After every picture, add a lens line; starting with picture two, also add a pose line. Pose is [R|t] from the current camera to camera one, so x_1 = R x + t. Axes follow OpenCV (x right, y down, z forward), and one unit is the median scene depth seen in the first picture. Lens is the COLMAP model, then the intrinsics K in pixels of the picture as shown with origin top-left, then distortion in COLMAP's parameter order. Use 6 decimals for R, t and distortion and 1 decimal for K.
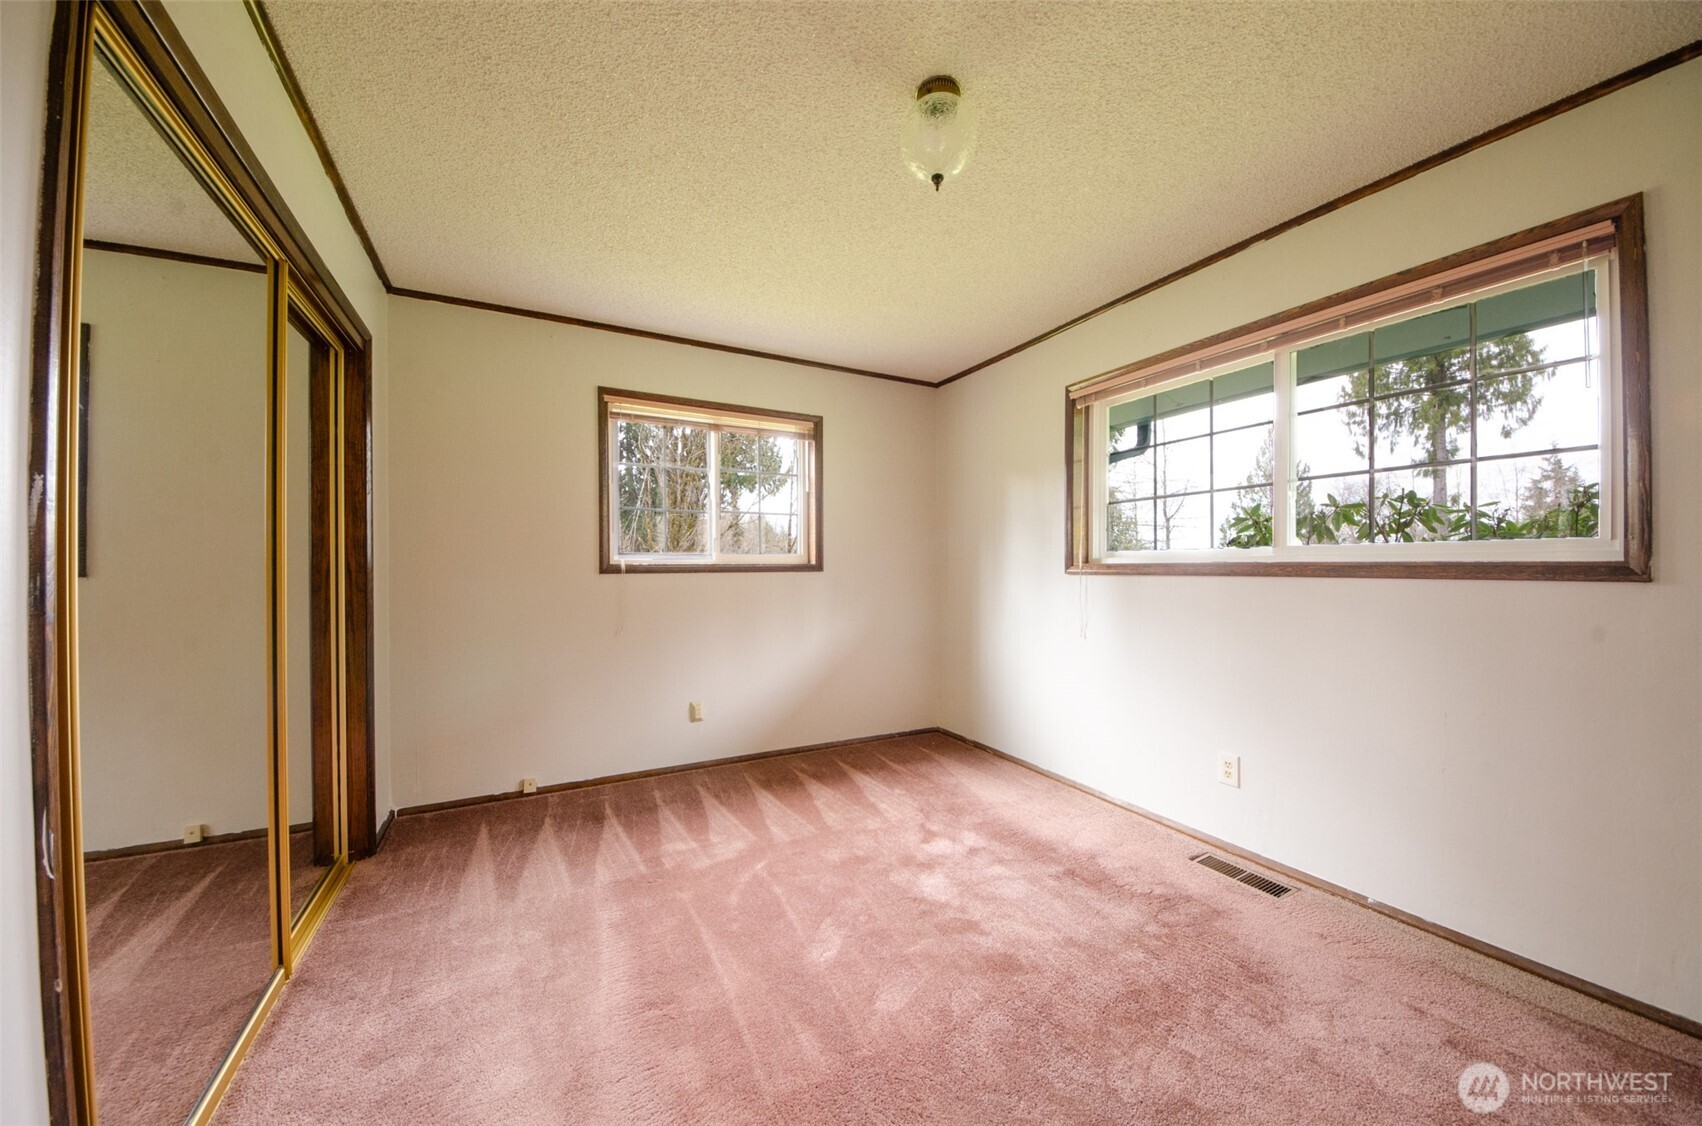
lens RADIAL K [[607.9, 0, 851.0], [0, 607.9, 563.0], [0, 0, 1]] dist [-0.000032, -0.000029]
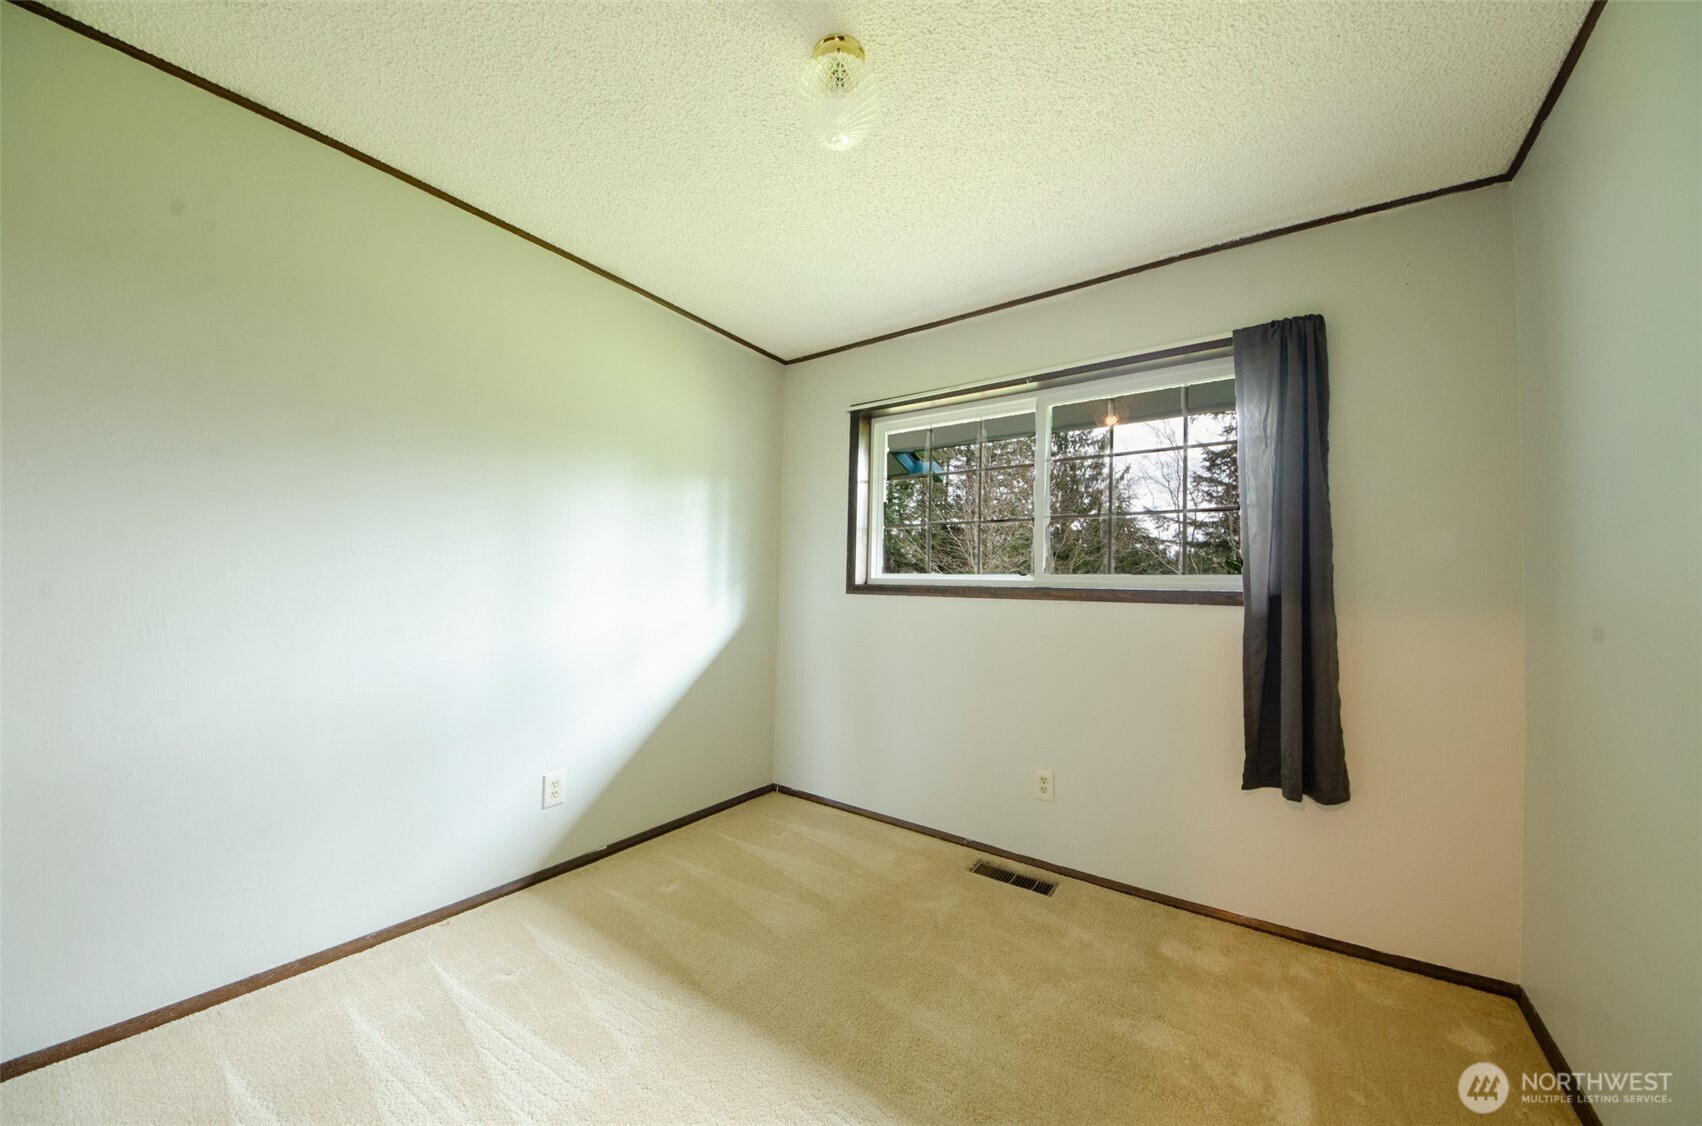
lens RADIAL K [[587.6, 0, 853.5], [0, 587.6, 574.3], [0, 0, 1]] dist [0.000210, -0.000008]
pose [[0.887975, 0.035432, 0.458525, -0.112577], [-0.028793, 0.999355, -0.021466, 0.005211], [-0.458990, 0.005859, 0.888422, 0.209514]]
